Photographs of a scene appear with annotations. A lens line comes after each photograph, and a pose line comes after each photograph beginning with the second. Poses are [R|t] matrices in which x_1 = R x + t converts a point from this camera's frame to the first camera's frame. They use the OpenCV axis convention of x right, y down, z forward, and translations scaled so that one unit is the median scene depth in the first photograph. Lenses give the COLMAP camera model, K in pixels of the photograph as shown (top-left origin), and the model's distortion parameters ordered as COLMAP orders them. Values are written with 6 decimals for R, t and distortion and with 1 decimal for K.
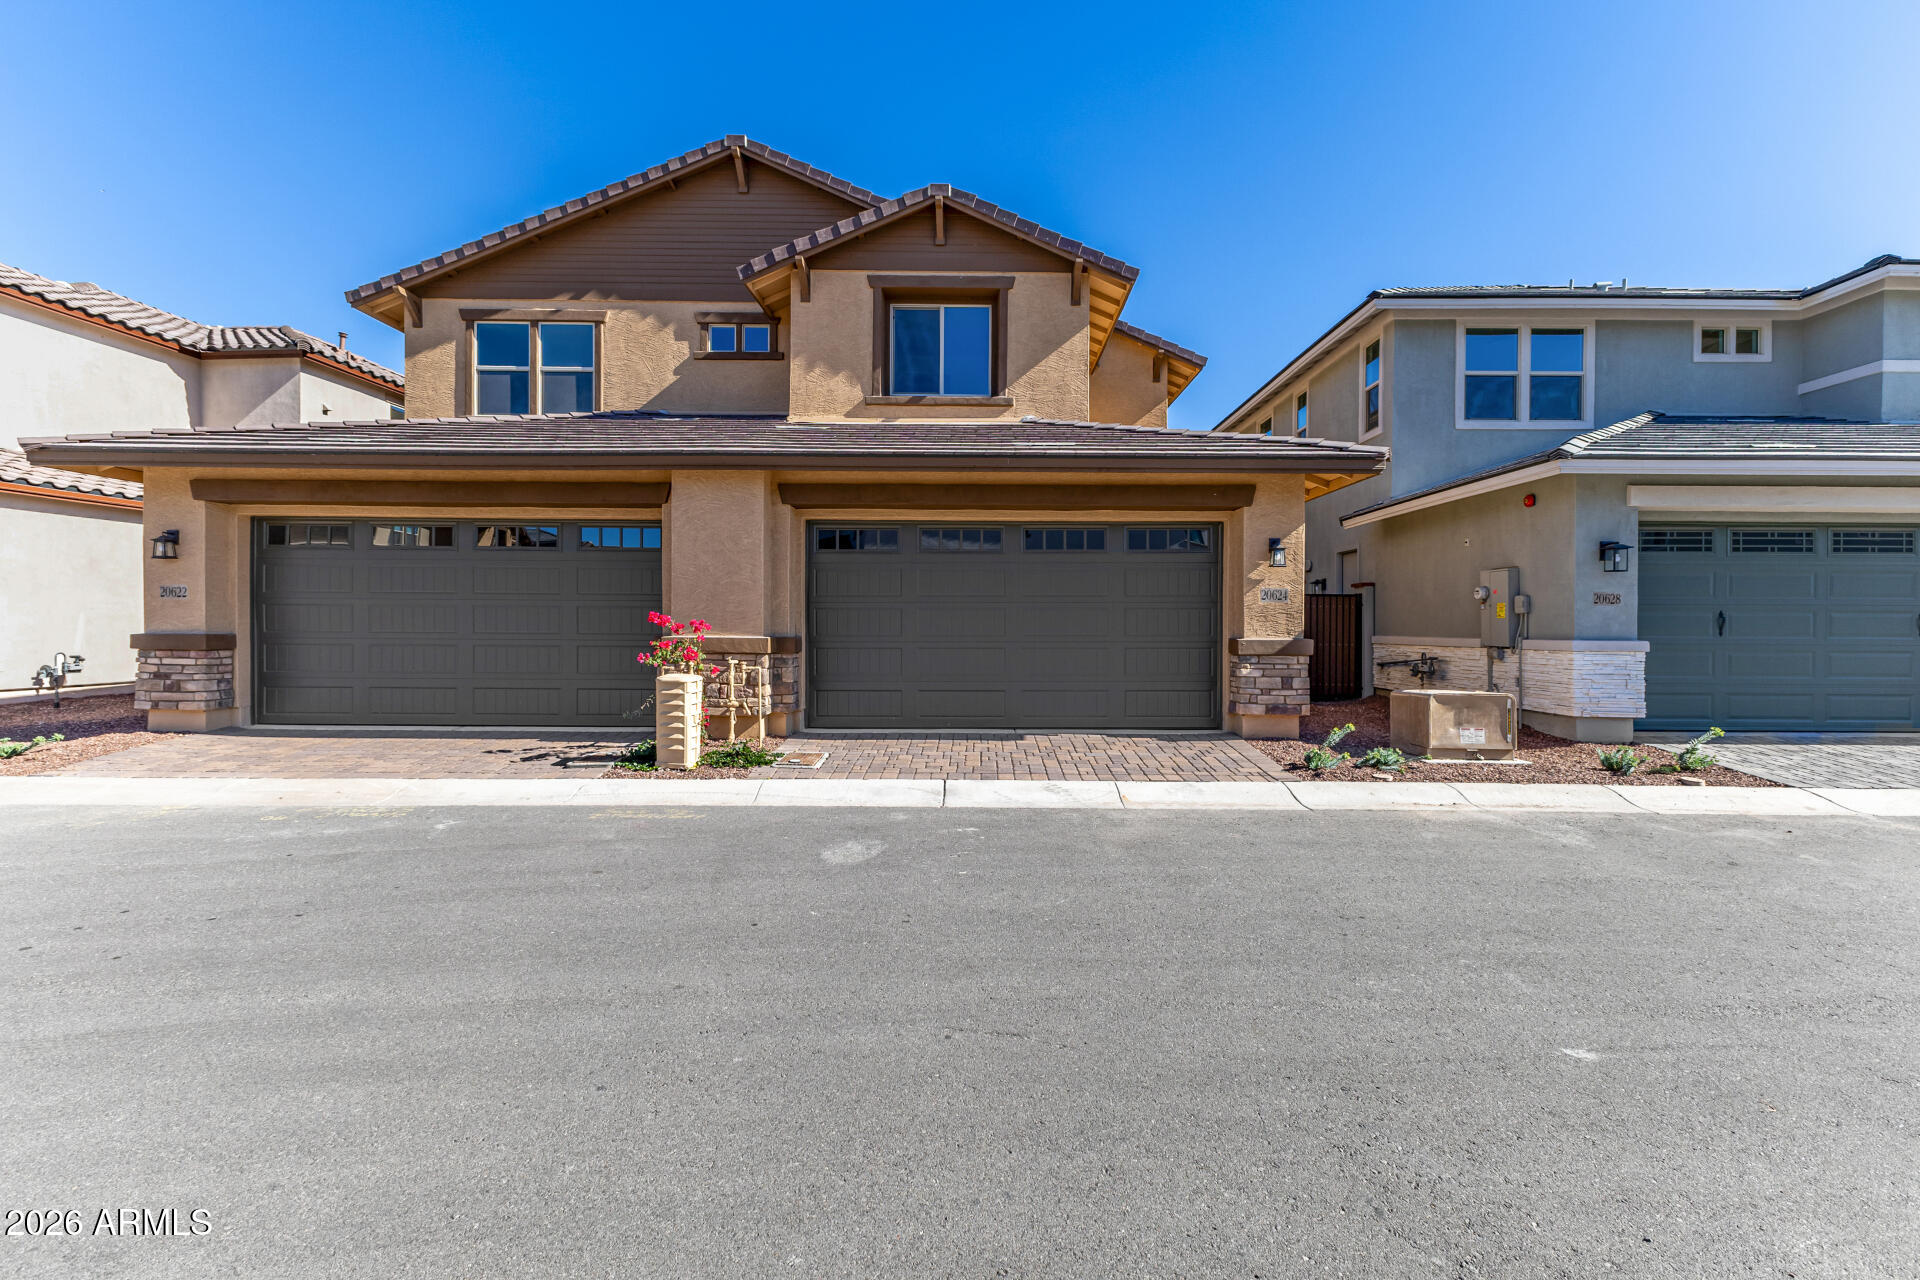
lens RADIAL K [[846.6, 0, 964.6], [0, 846.6, 610.6], [0, 0, 1]] dist [0.013015, -0.000318]
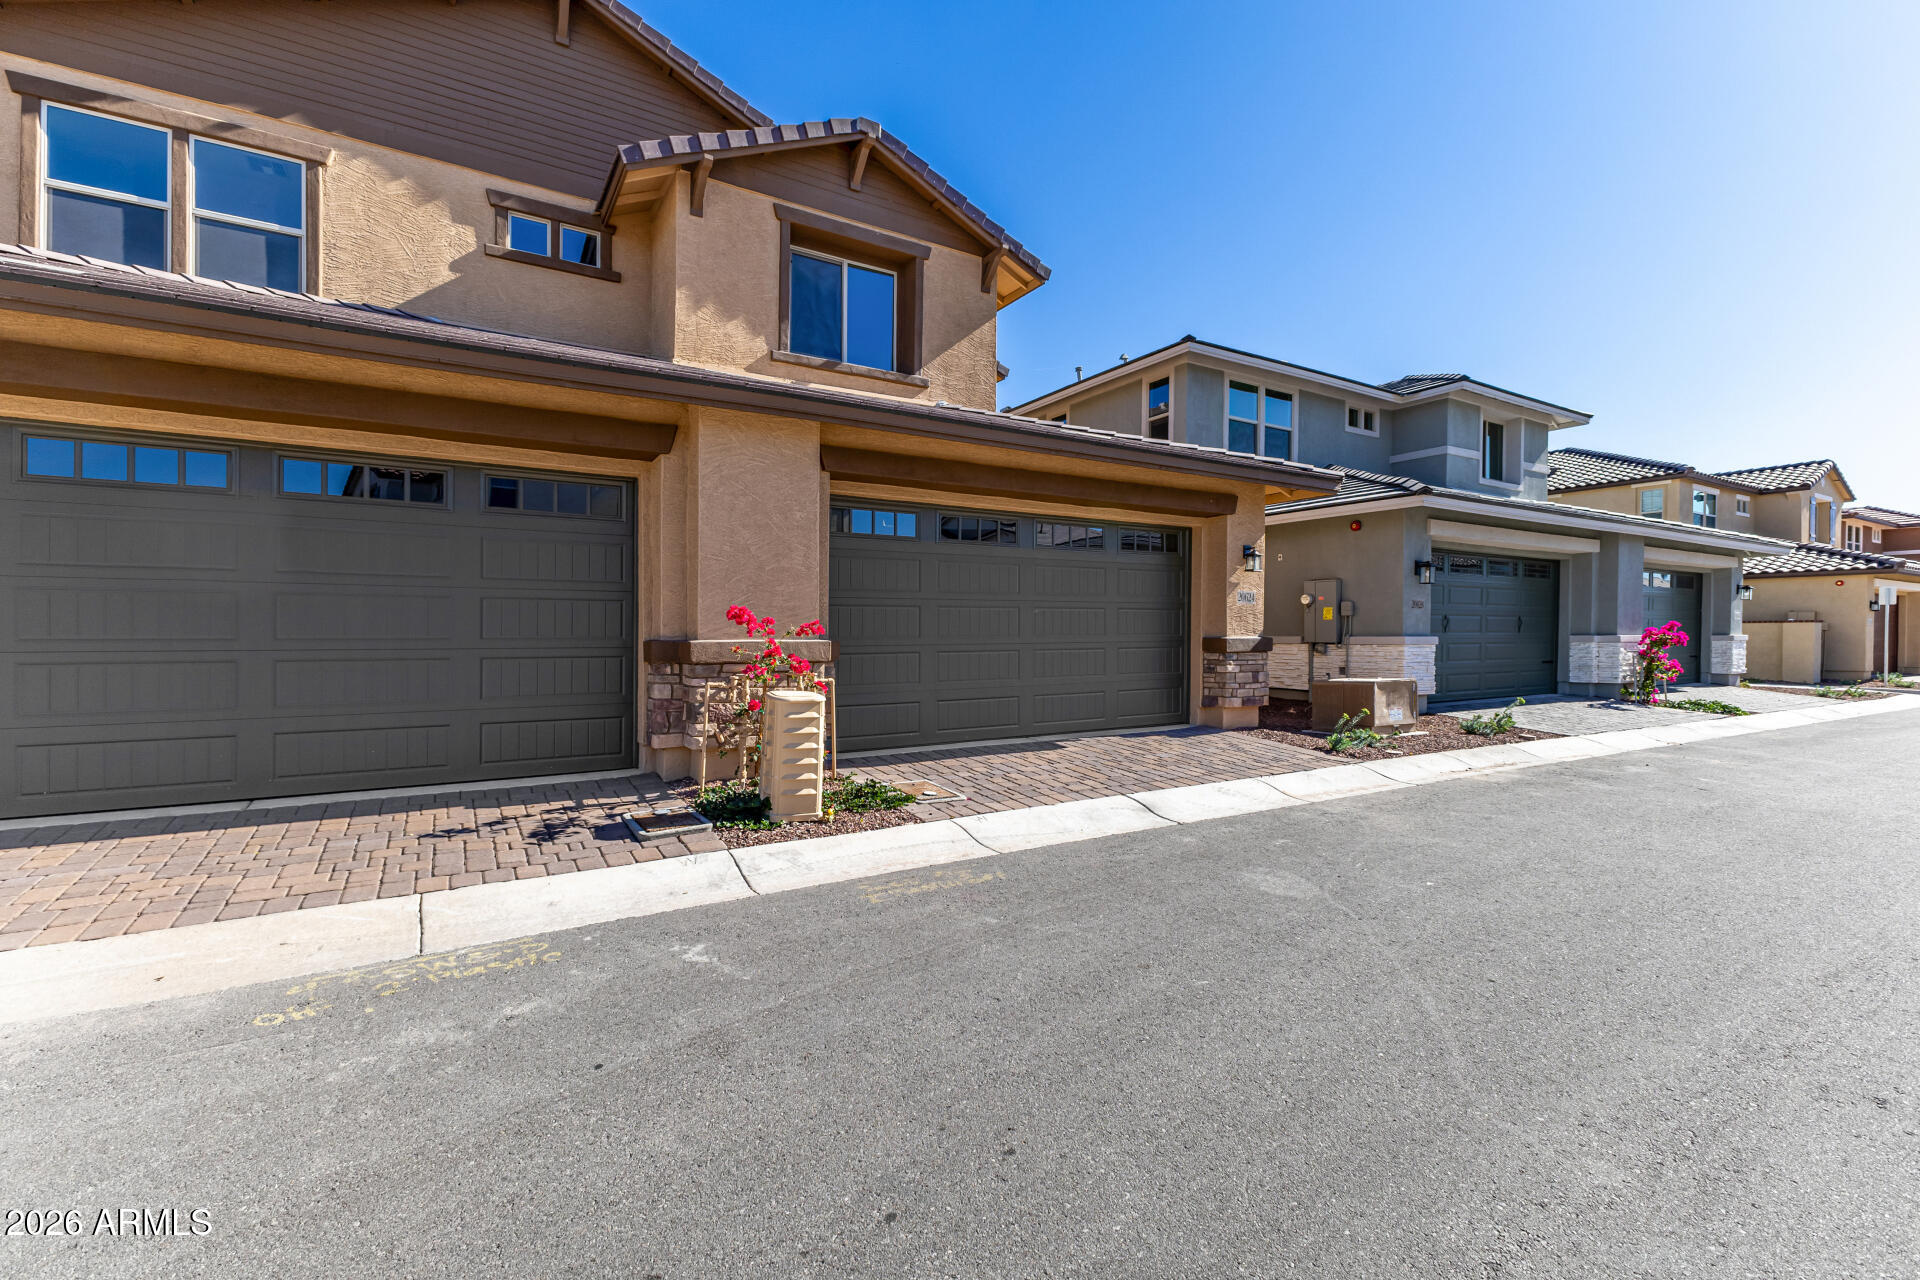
lens RADIAL K [[839.2, 0, 961.0], [0, 839.2, 623.5], [0, 0, 1]] dist [0.020590, -0.008230]
pose [[0.848586, 0.000219, 0.529058, -0.395157], [-0.003711, 0.999978, 0.005539, 0.008198], [-0.529045, -0.006664, 0.848567, 0.206558]]
